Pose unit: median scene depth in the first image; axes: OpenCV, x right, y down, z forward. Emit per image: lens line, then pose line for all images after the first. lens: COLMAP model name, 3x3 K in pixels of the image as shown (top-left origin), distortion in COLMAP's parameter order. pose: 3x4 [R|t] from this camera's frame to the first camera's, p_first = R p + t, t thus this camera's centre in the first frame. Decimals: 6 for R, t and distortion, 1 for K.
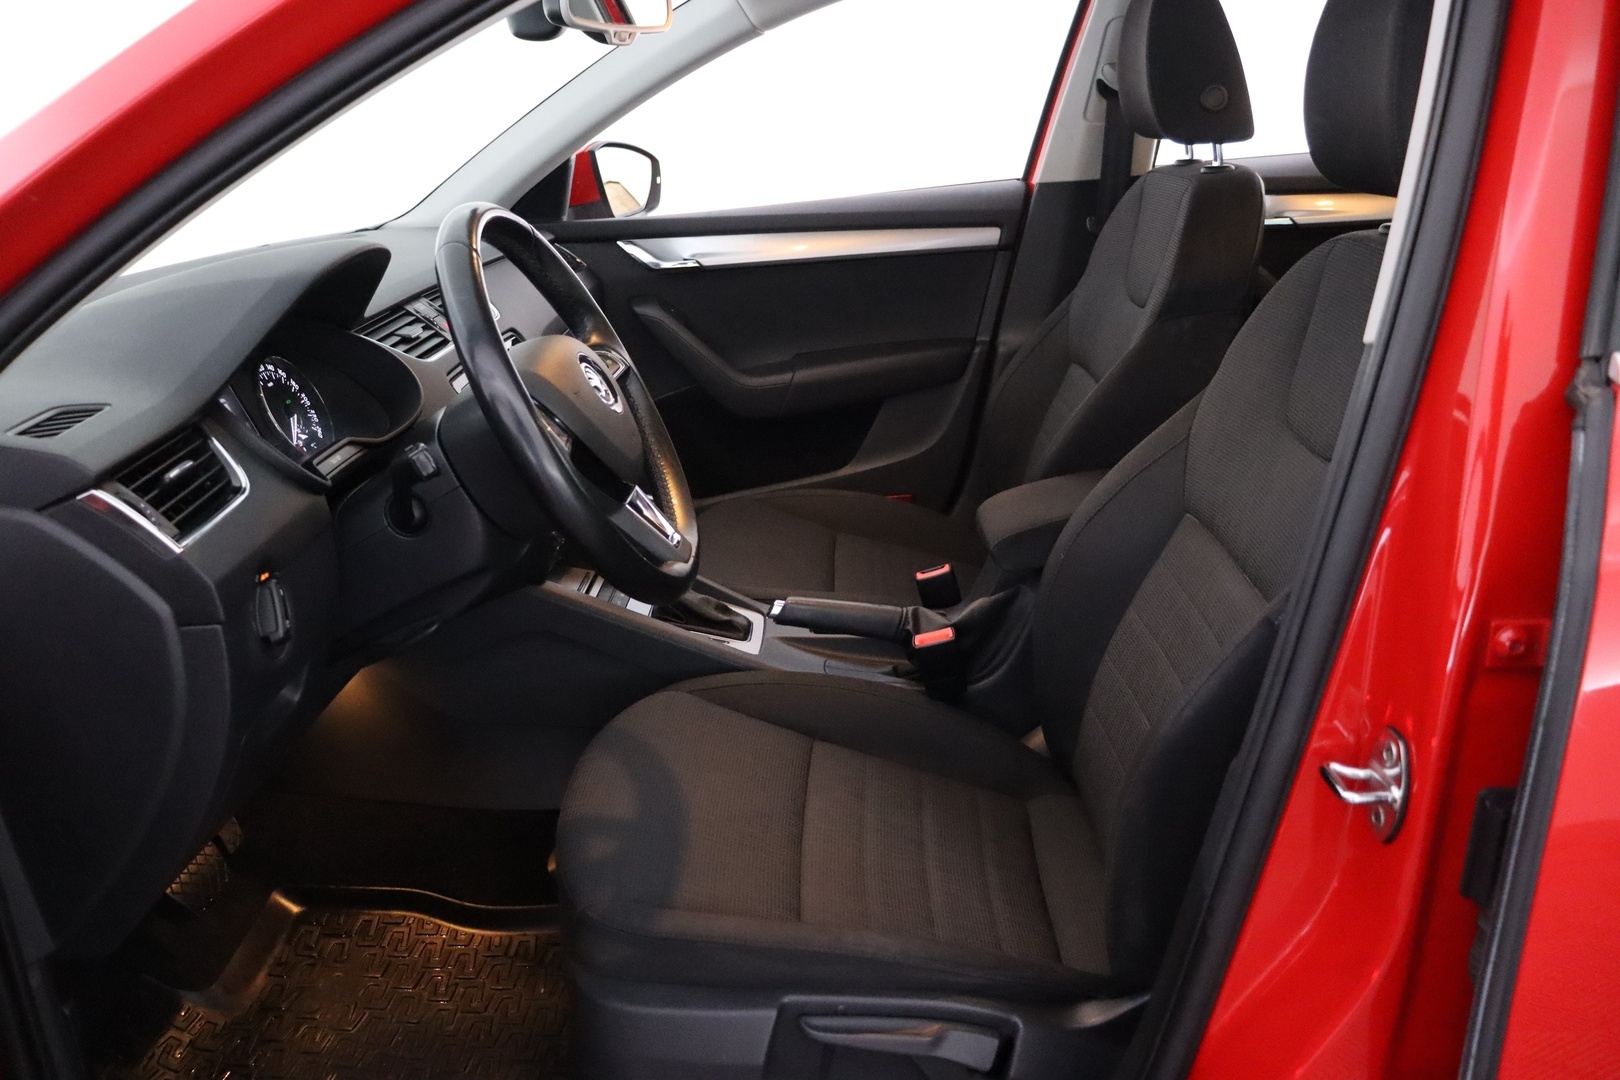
lens RADIAL K [[1370.7, 0, 810.0], [0, 1370.7, 540.0], [0, 0, 1]] dist [-0.159301, 0.166723]
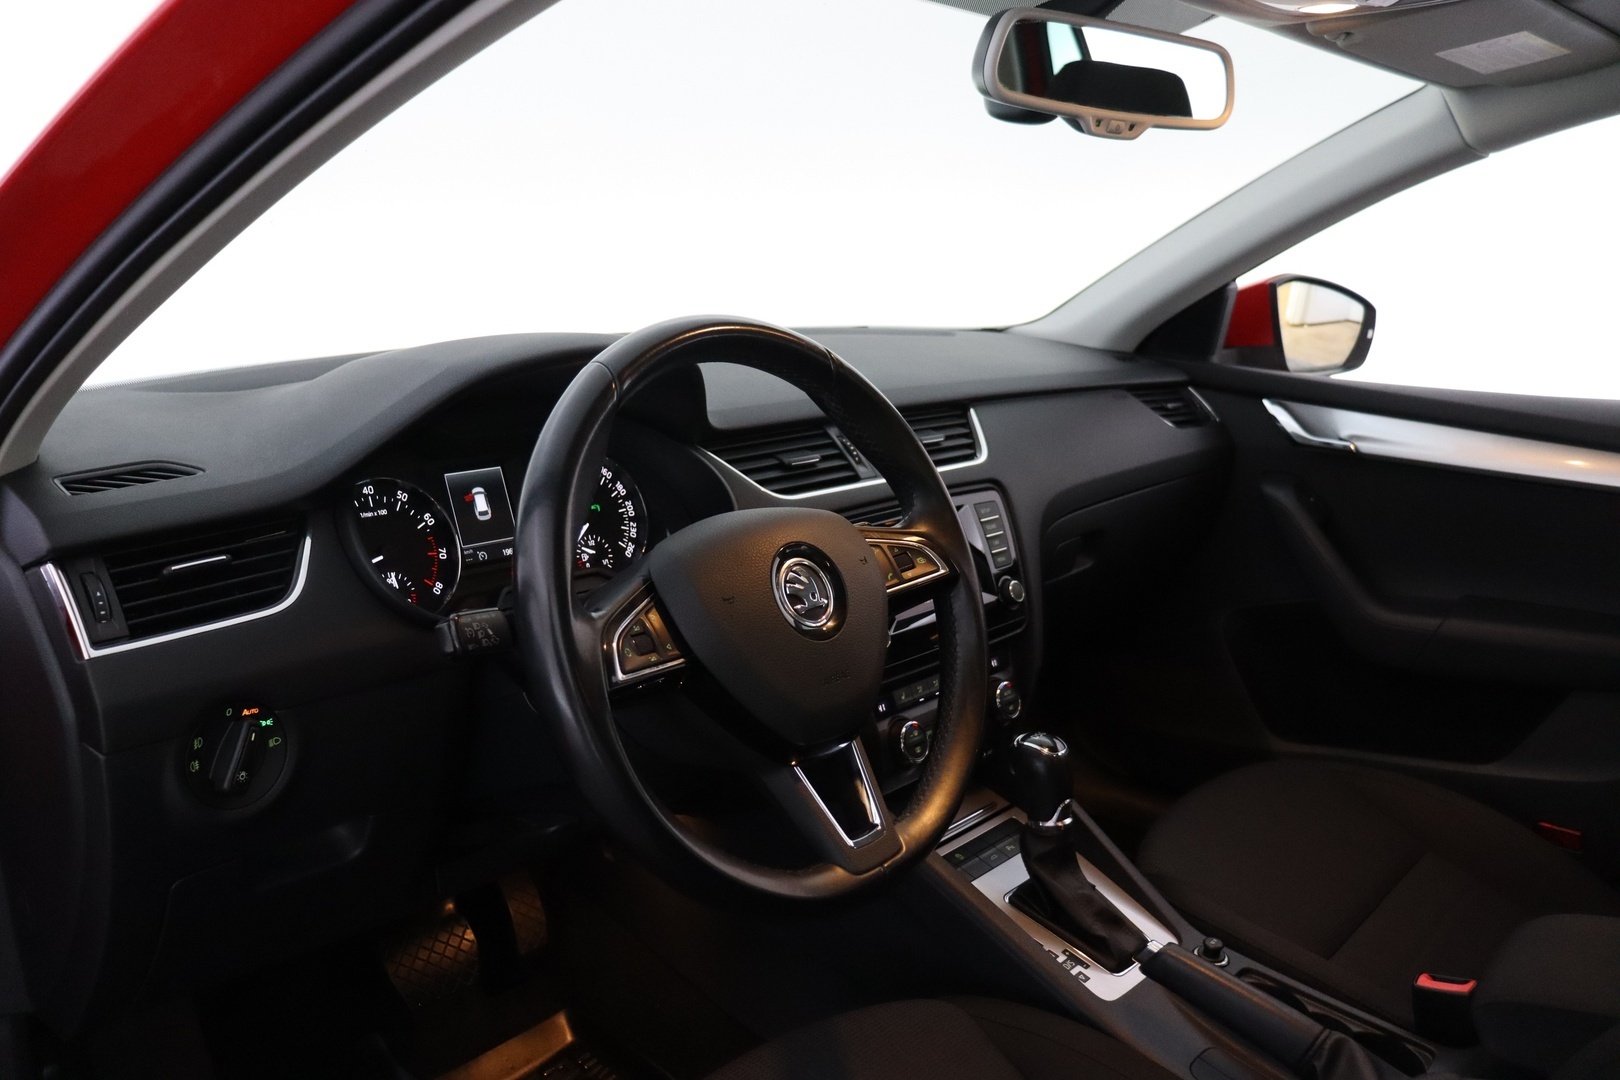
lens RADIAL K [[1370.7, 0, 810.0], [0, 1370.7, 540.0], [0, 0, 1]] dist [-0.159301, 0.166723]
pose [[0.768096, 0.237701, -0.594580, 0.140357], [-0.281464, 0.959365, 0.019931, -0.082095], [0.575157, 0.152045, 0.803789, 0.227575]]
